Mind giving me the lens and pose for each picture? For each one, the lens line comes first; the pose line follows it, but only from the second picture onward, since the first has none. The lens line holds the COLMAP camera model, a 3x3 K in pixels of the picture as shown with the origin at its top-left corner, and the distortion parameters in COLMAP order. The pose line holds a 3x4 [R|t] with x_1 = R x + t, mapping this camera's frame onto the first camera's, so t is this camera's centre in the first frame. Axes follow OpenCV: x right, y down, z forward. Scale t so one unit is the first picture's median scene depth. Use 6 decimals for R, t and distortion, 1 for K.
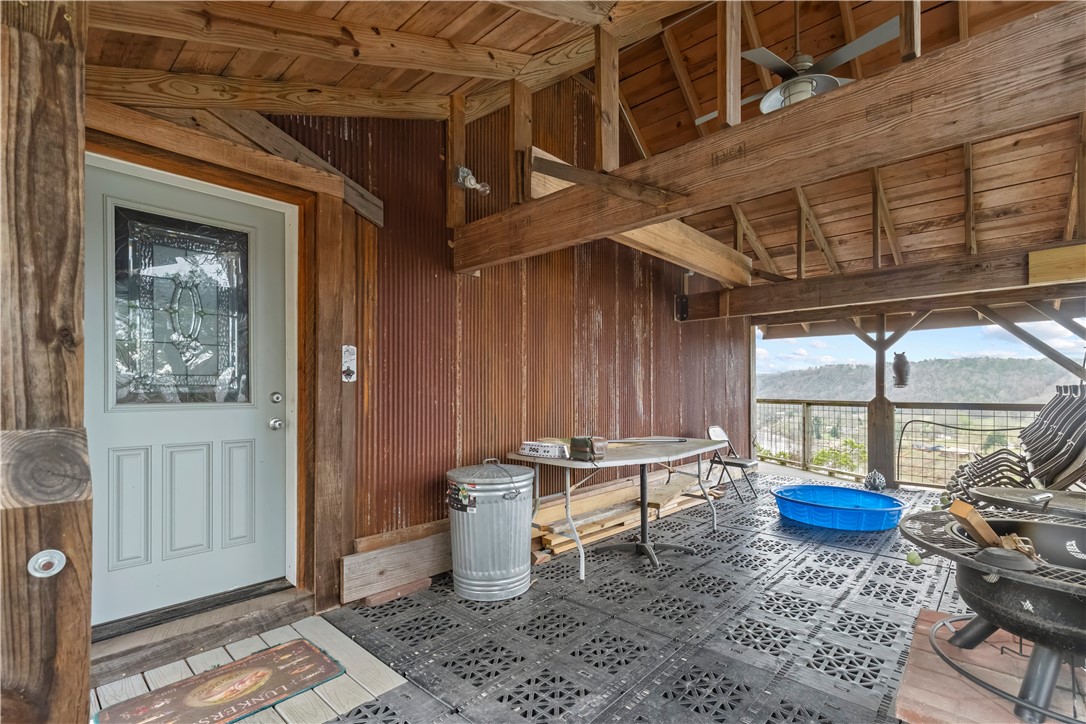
lens RADIAL K [[497.9, 0, 546.7], [0, 497.9, 391.2], [0, 0, 1]] dist [0.001408, 0.000196]
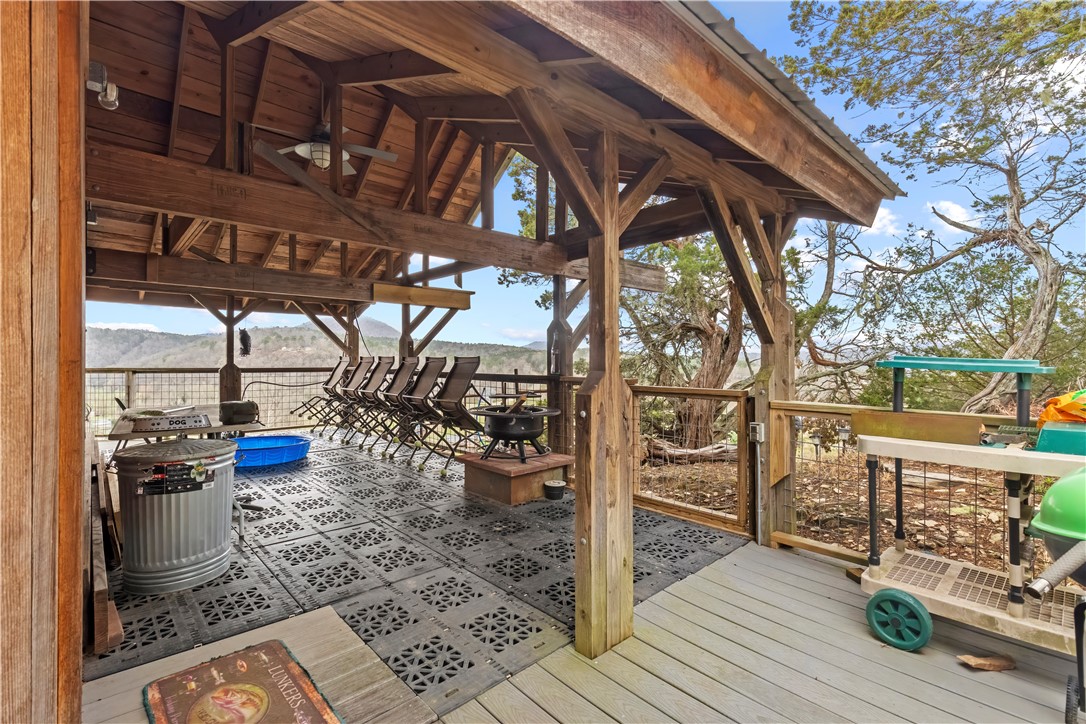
lens RADIAL K [[496.2, 0, 543.0], [0, 496.2, 362.0], [0, 0, 1]] dist [-0.000318, -0.000140]
pose [[0.095829, -0.002340, 0.995395, -0.465560], [-0.002541, 0.999993, 0.002595, 0.001512], [-0.995395, -0.002778, 0.095822, 0.131045]]
